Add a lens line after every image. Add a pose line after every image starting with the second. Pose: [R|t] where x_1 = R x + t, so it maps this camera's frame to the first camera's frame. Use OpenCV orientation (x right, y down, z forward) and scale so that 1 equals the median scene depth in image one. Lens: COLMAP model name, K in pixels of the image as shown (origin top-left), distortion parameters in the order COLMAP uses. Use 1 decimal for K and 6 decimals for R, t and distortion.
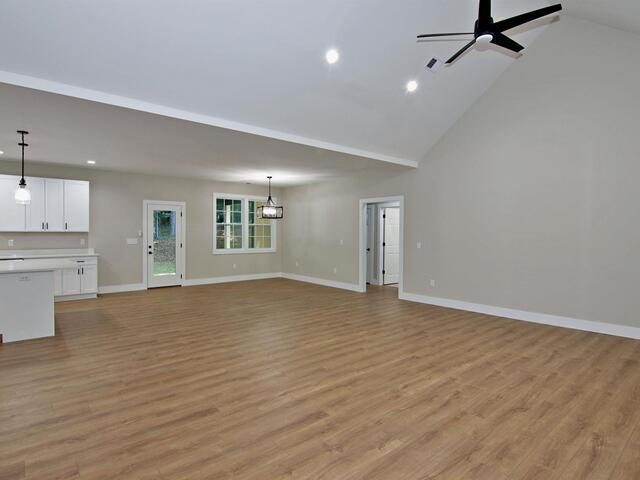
lens RADIAL K [[351.3, 0, 309.3], [0, 351.3, 244.1], [0, 0, 1]] dist [0.000827, -0.007180]
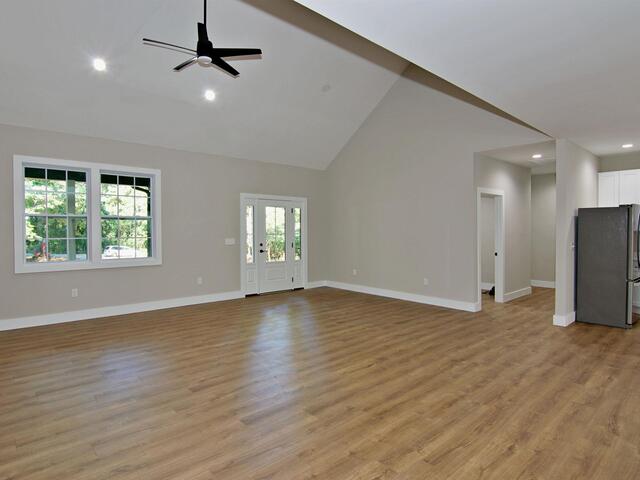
lens RADIAL K [[367.0, 0, 315.6], [0, 367.0, 239.4], [0, 0, 1]] dist [-0.000436, -0.009741]
pose [[-0.997969, -0.003688, -0.063587, 0.111482], [-0.007820, 0.997865, 0.064846, -0.040547], [0.063212, 0.065212, -0.995867, 1.164445]]
